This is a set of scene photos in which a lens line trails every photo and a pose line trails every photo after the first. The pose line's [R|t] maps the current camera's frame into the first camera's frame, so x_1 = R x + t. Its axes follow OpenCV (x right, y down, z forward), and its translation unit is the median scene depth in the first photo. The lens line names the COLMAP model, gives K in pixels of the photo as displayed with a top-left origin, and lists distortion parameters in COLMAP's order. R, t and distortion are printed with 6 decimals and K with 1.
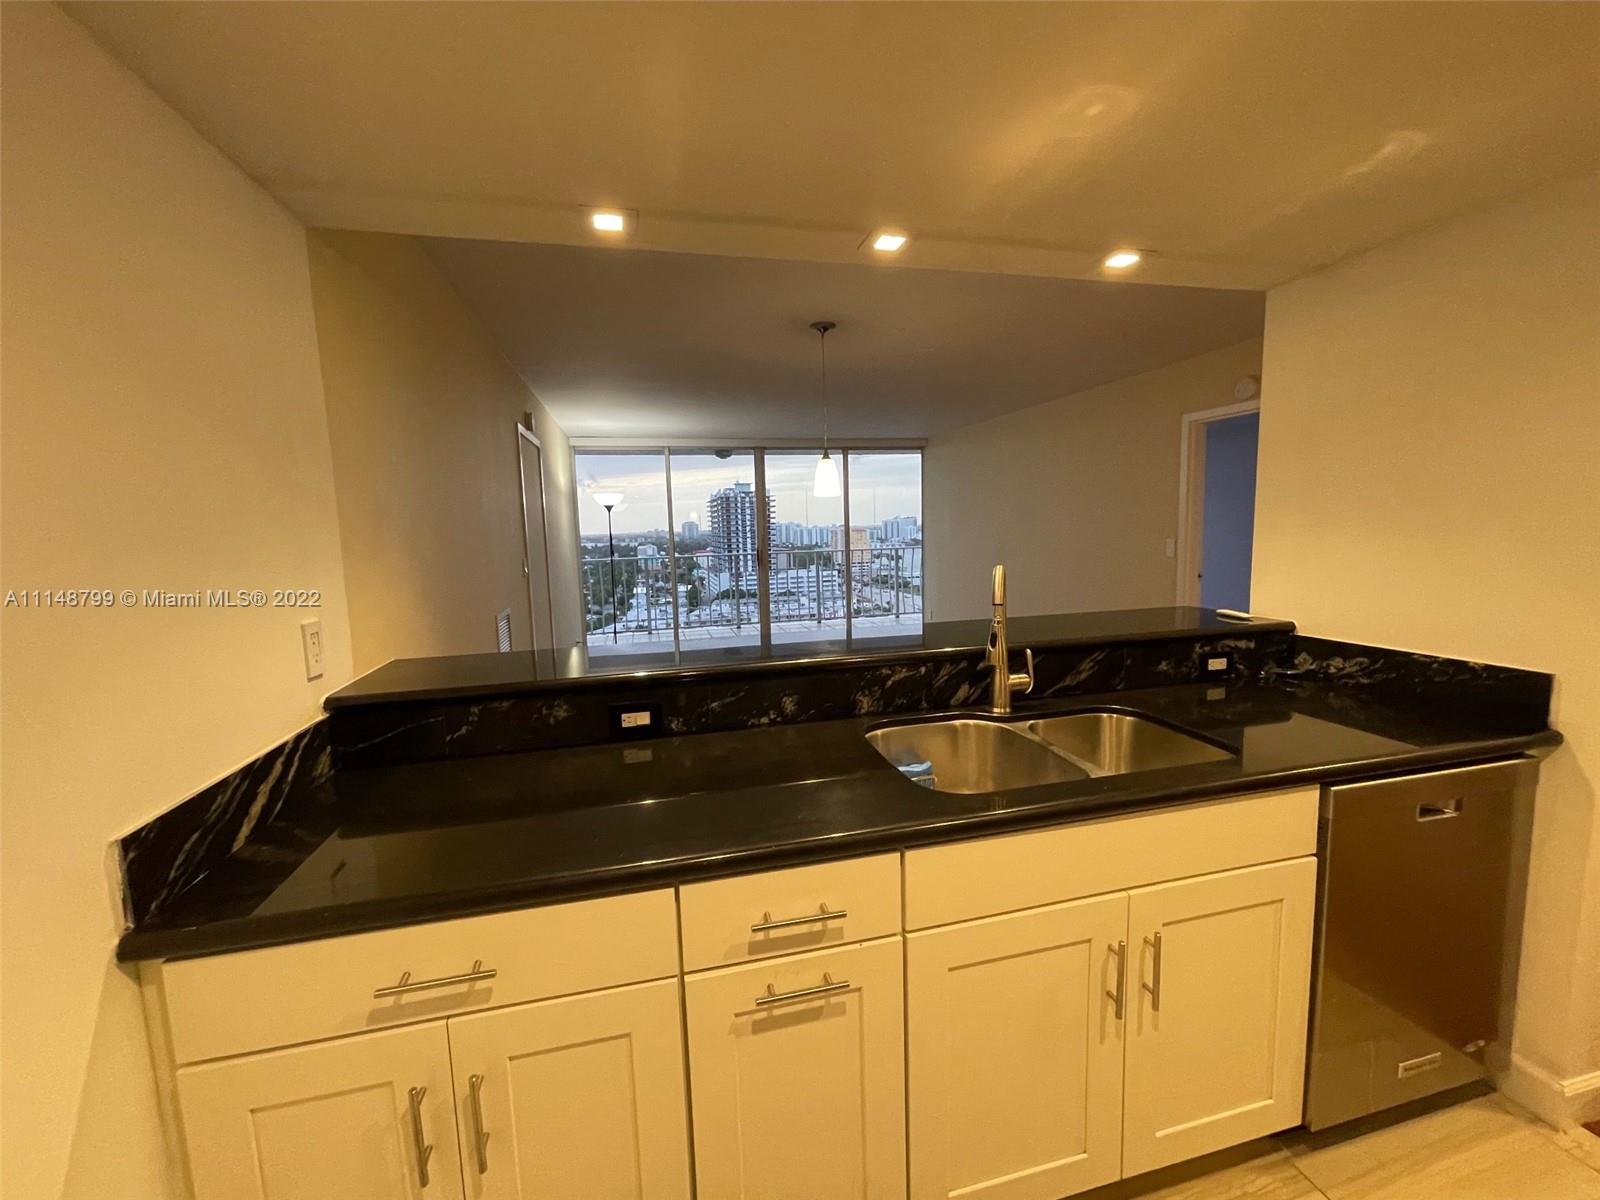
lens RADIAL K [[644.8, 0, 796.0], [0, 644.8, 596.2], [0, 0, 1]] dist [0.014617, -0.000066]
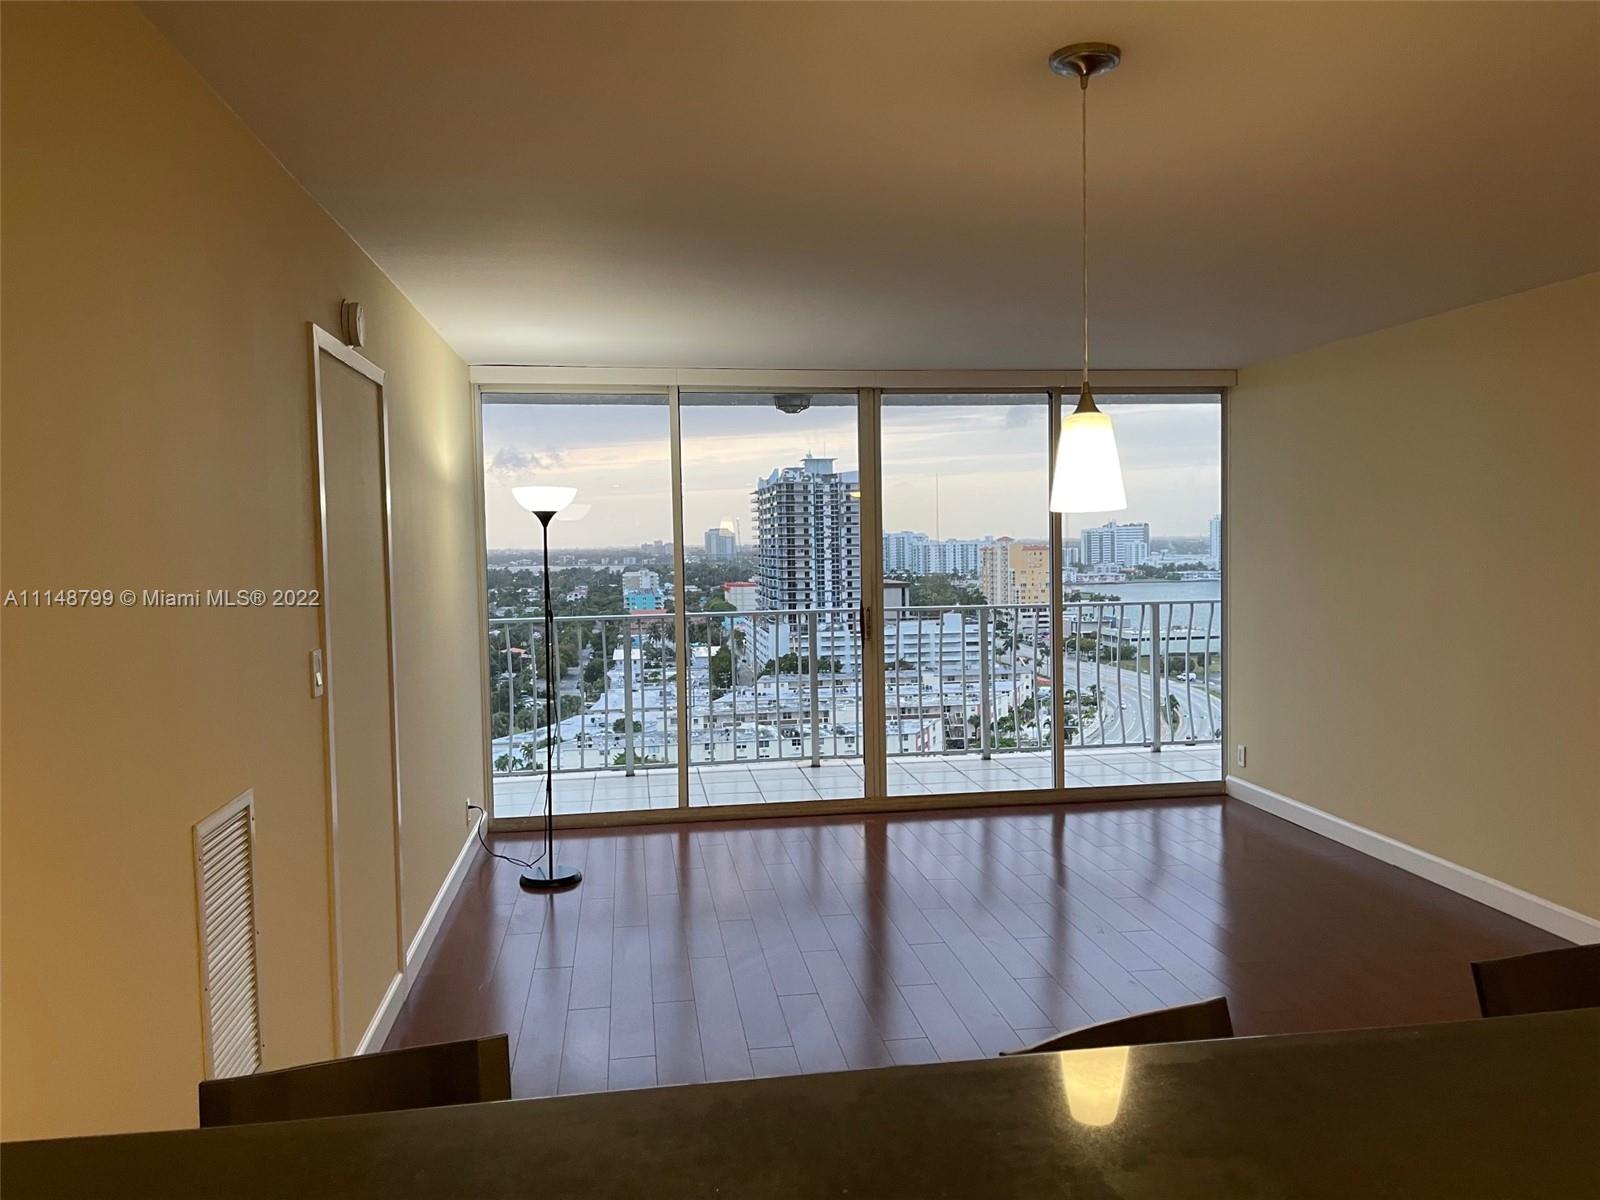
lens RADIAL K [[1208.8, 0, 814.1], [0, 1208.8, 607.5], [0, 0, 1]] dist [0.097468, -0.195709]
pose [[0.996392, 0.016136, -0.083321, -0.002030], [-0.020370, 0.998531, -0.050217, -0.002575], [0.082388, 0.051734, 0.995257, 0.012299]]
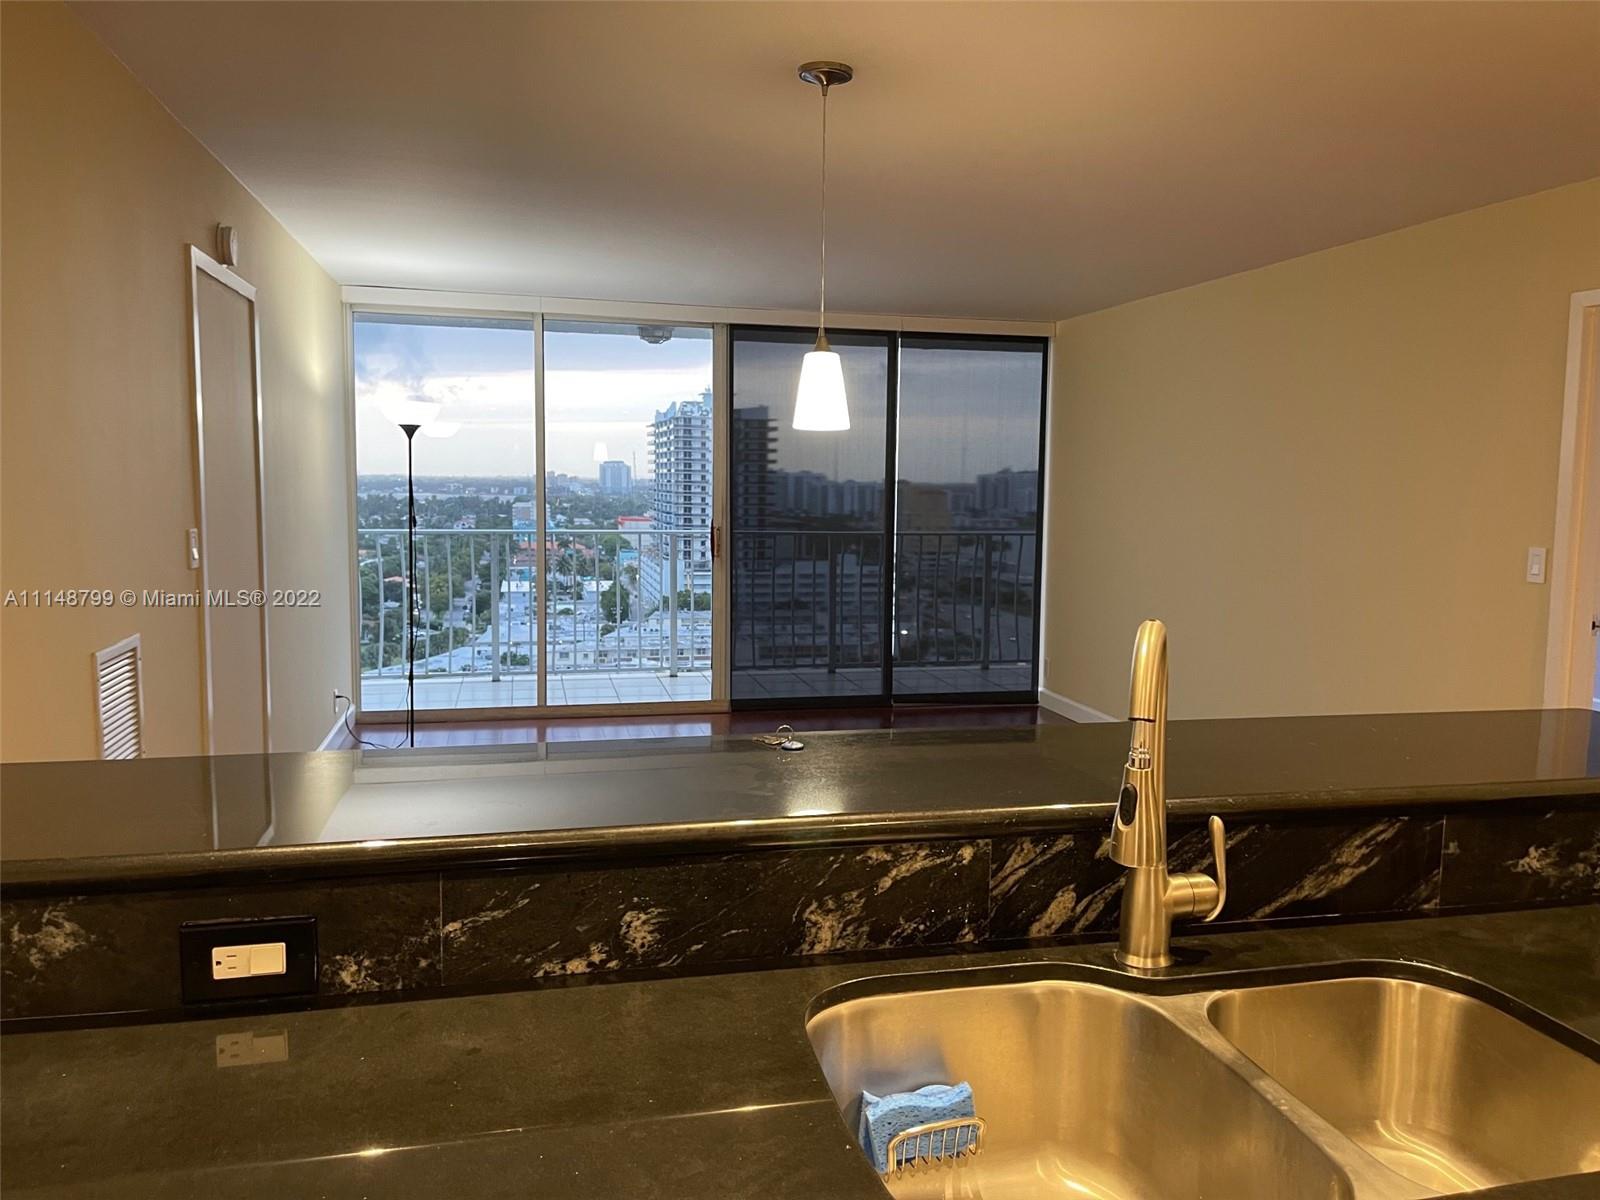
lens RADIAL K [[1214.6, 0, 824.1], [0, 1214.6, 599.6], [0, 0, 1]] dist [0.051354, -0.002106]
pose [[0.998962, 0.043959, 0.011941, 0.001795], [-0.043848, 0.998993, -0.009462, -0.000862], [-0.012345, 0.008928, 0.999884, 0.004129]]
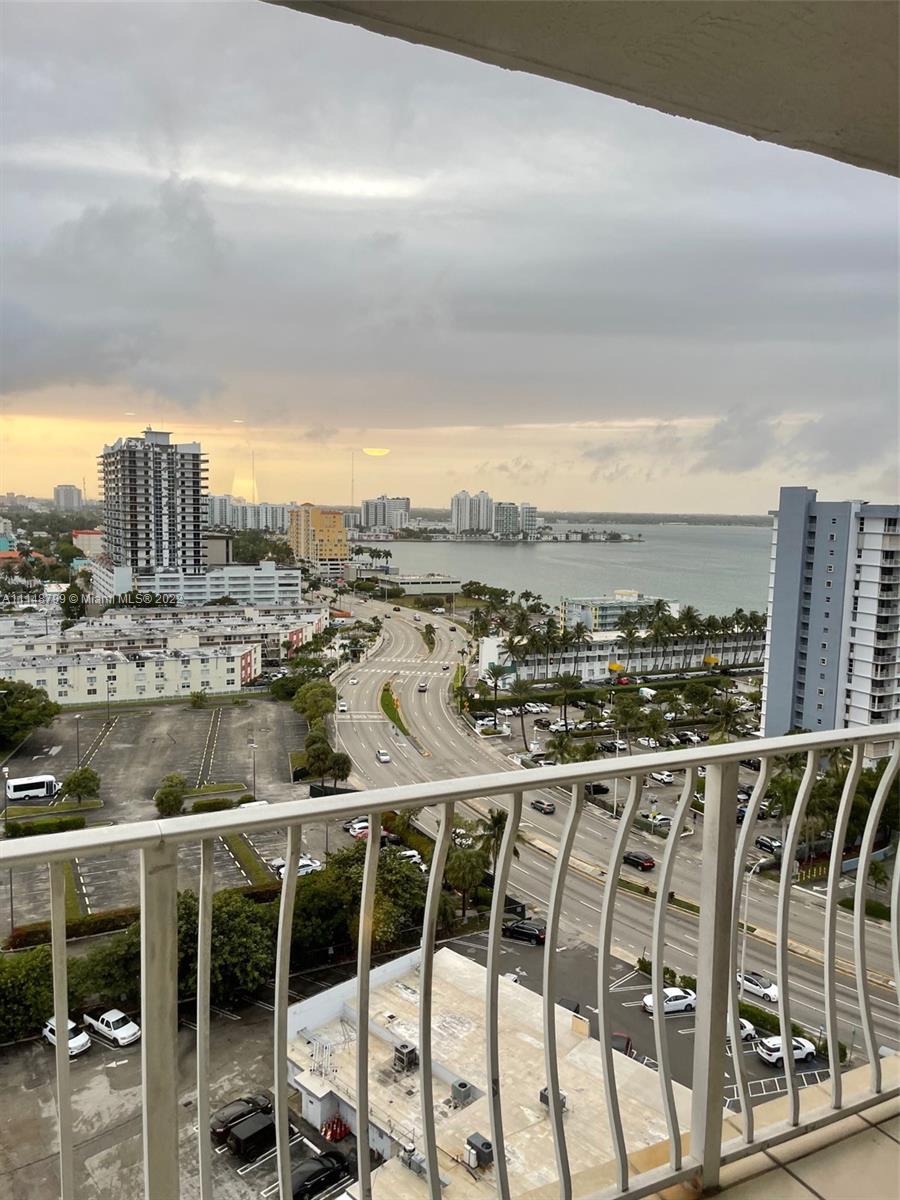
lens RADIAL K [[906.6, 0, 460.2], [0, 906.6, 616.0], [0, 0, 1]] dist [0.097468, -0.195709]
pose [[0.969915, 0.024161, 0.242242, -0.025498], [-0.026677, 0.999619, 0.007112, -0.011968], [-0.241978, -0.013361, 0.970190, 0.097534]]
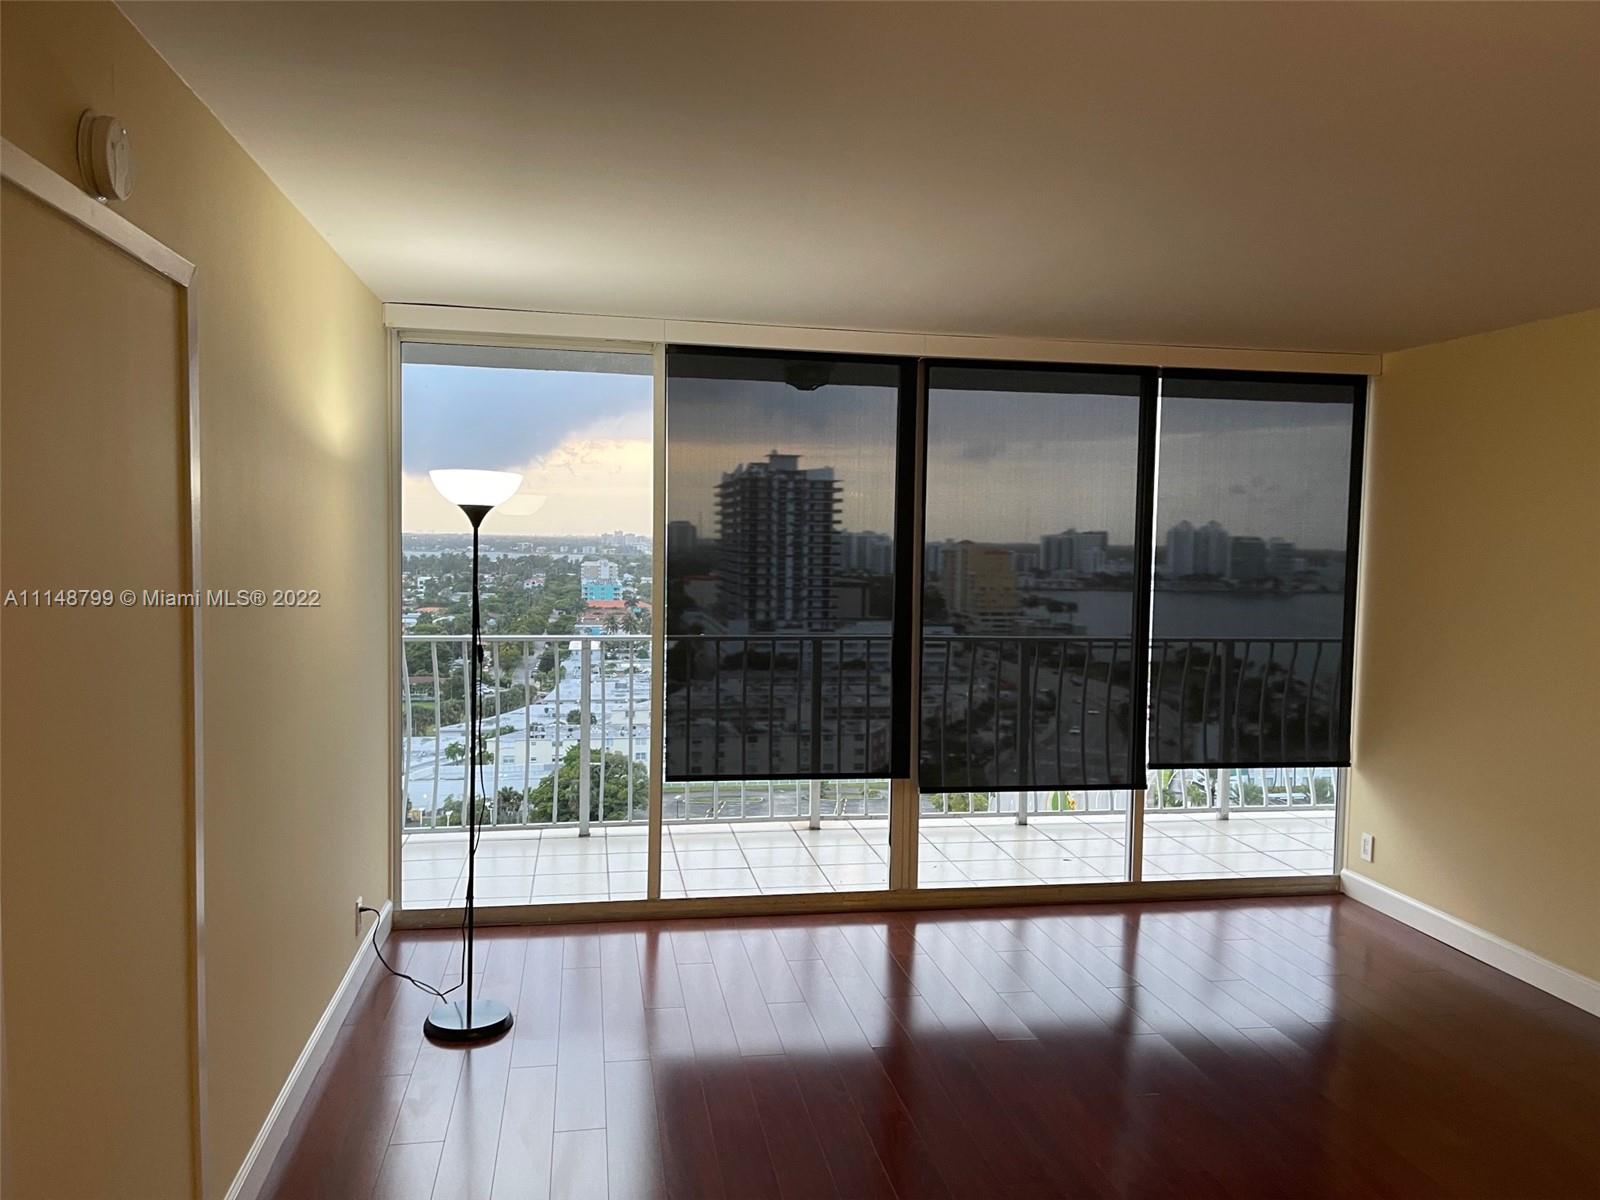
lens RADIAL K [[1208.8, 0, 814.1], [0, 1208.8, 607.5], [0, 0, 1]] dist [0.097468, -0.195709]
pose [[0.997479, 0.050729, -0.049619, -0.006740], [-0.053154, 0.997392, -0.048828, -0.005297], [0.047013, 0.051342, 0.997574, 0.030578]]
